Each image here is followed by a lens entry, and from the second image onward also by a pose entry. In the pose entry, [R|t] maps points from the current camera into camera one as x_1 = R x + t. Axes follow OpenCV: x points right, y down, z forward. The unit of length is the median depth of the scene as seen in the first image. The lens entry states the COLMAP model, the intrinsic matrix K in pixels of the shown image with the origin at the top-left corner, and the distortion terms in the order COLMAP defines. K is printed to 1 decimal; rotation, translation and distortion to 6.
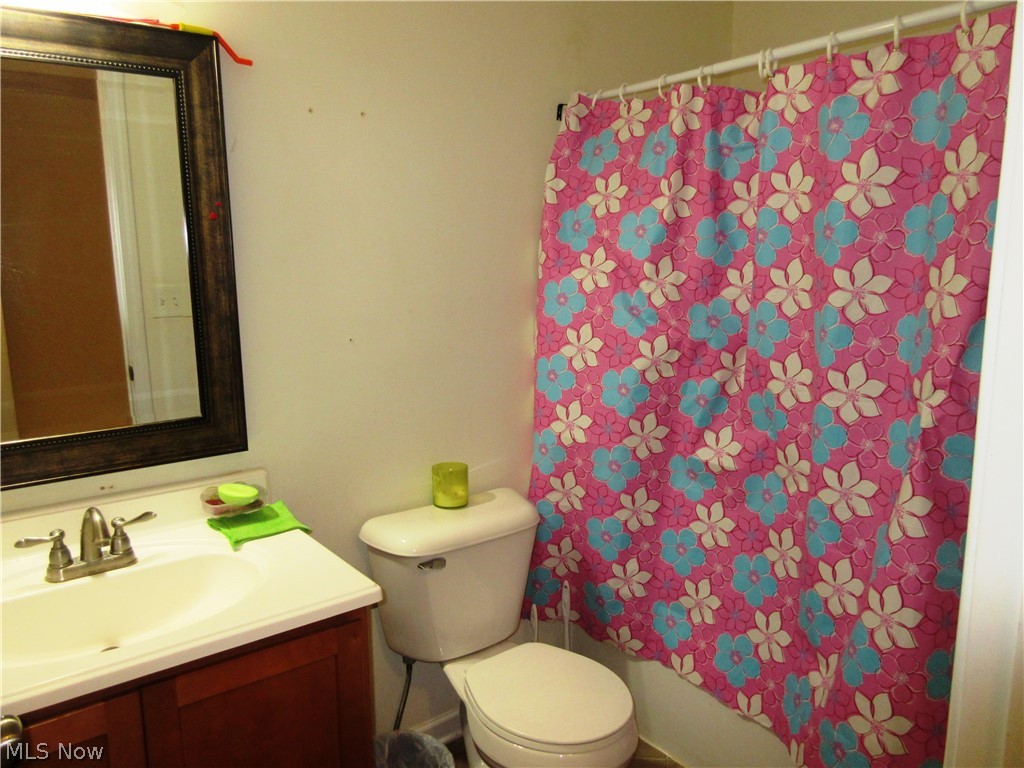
lens RADIAL K [[761.6, 0, 514.5], [0, 761.6, 386.1], [0, 0, 1]] dist [0.000449, 0.005896]
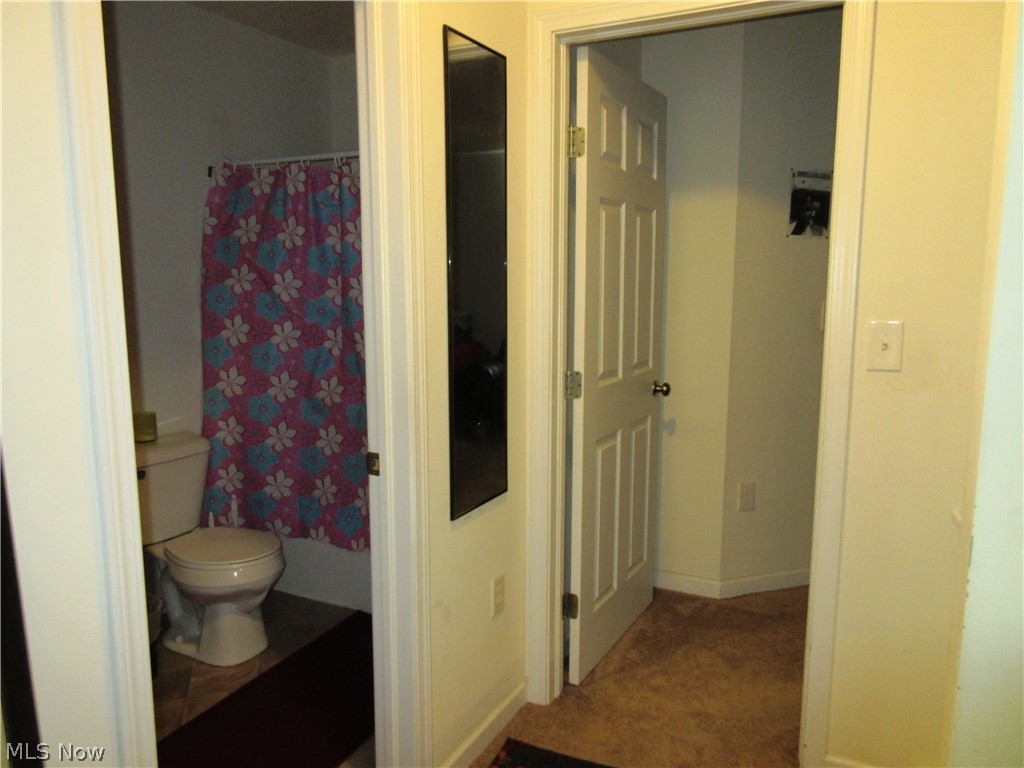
lens RADIAL K [[761.6, 0, 517.1], [0, 761.6, 378.8], [0, 0, 1]] dist [0.000449, 0.005896]
pose [[0.906634, -0.050101, 0.418933, -0.041573], [0.067645, 0.997341, -0.027122, 0.120986], [-0.416460, 0.052929, 0.907612, -0.580596]]
